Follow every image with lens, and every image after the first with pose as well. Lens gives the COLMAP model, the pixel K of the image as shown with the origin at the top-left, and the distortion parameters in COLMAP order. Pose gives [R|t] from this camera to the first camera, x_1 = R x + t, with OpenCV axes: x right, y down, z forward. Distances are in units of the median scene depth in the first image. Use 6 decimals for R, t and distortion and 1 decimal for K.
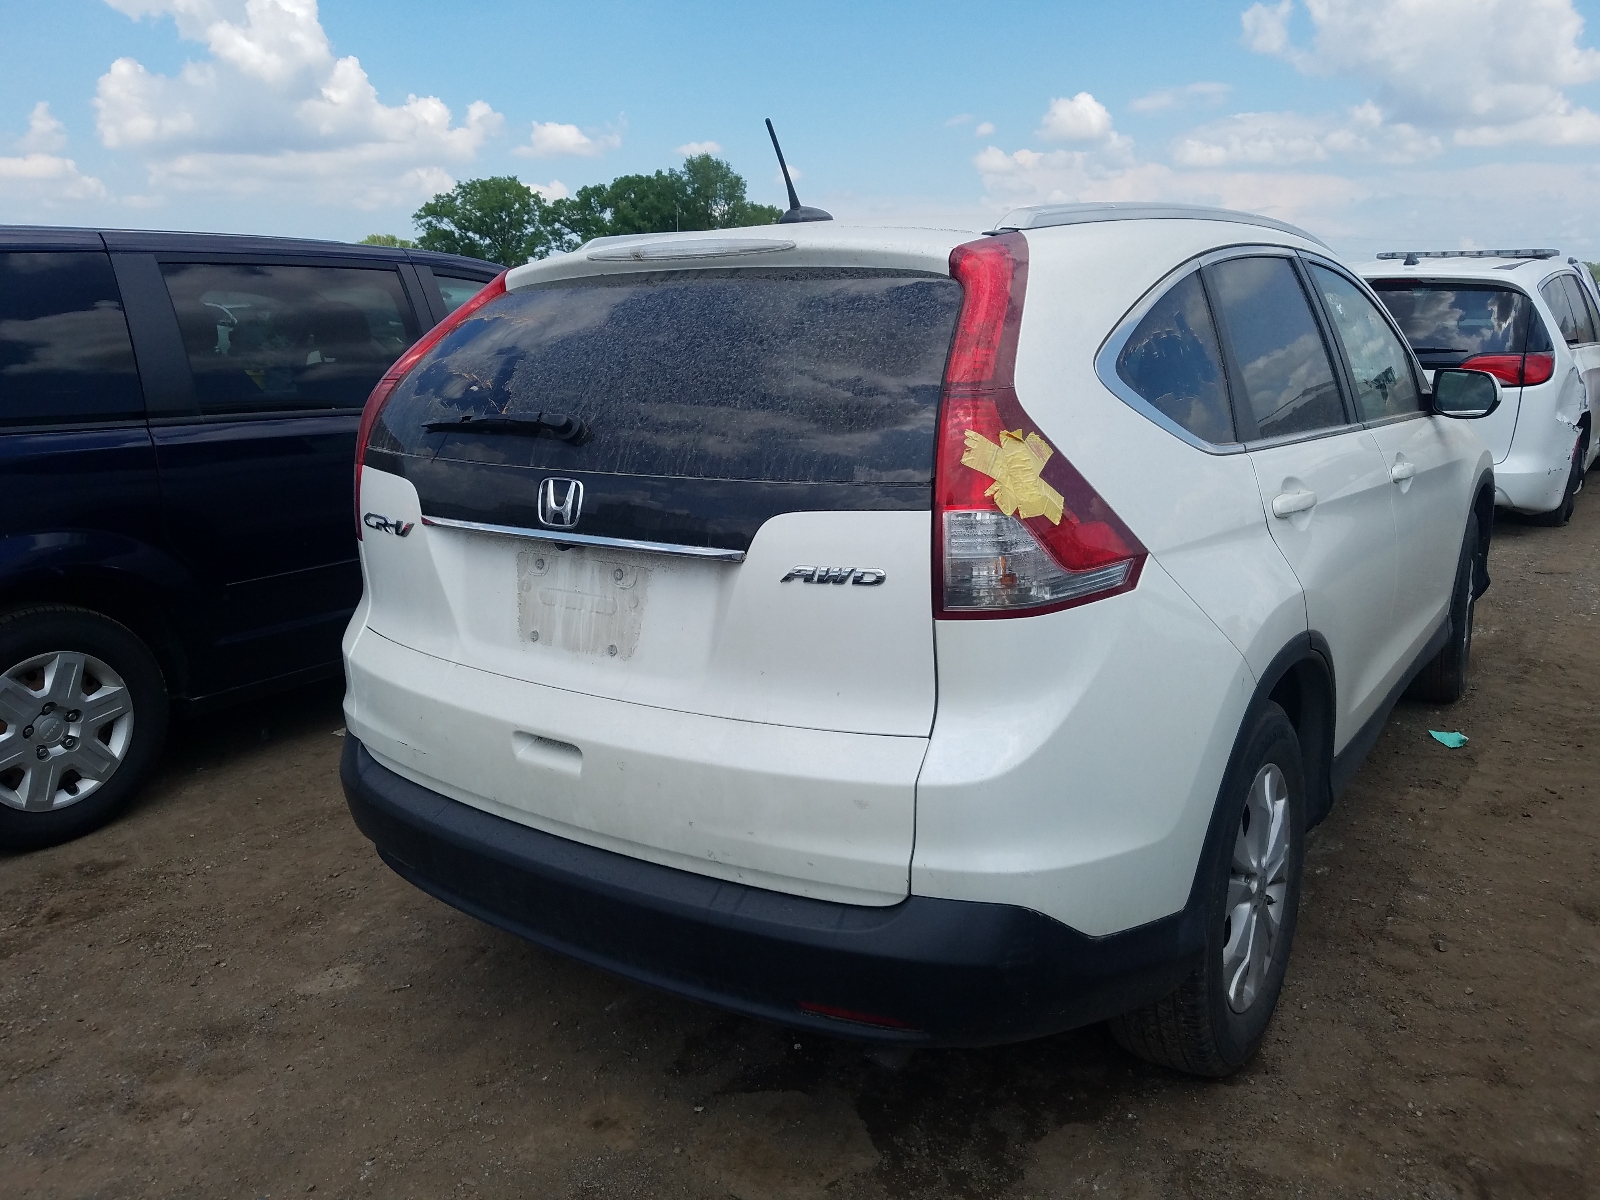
lens RADIAL K [[1211.8, 0, 800.0], [0, 1211.8, 598.8], [0, 0, 1]] dist [0.002042, 0.000450]
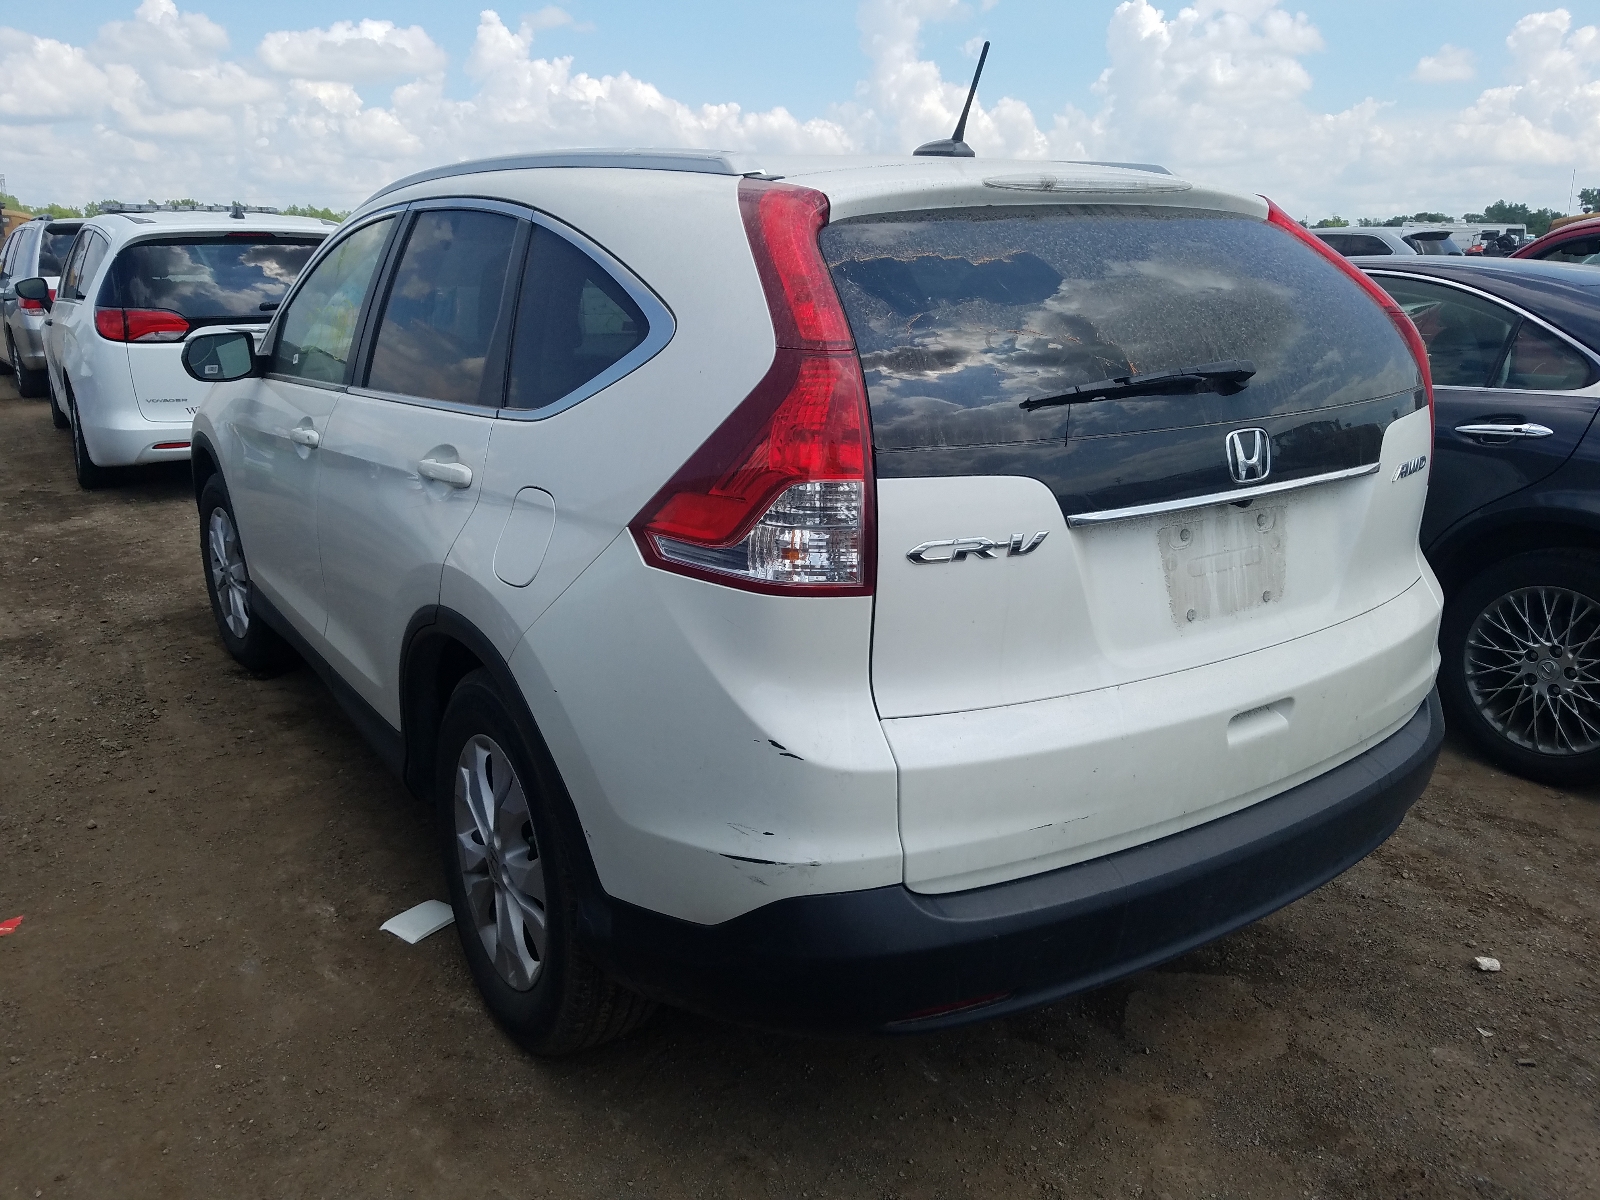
lens RADIAL K [[1211.8, 0, 800.0], [0, 1211.8, 601.3], [0, 0, 1]] dist [0.002042, 0.000450]
pose [[0.391856, -0.242939, 0.887372, -1.138454], [0.213216, 0.962229, 0.169278, -0.194637], [-0.894979, 0.122869, 0.428854, 0.887113]]
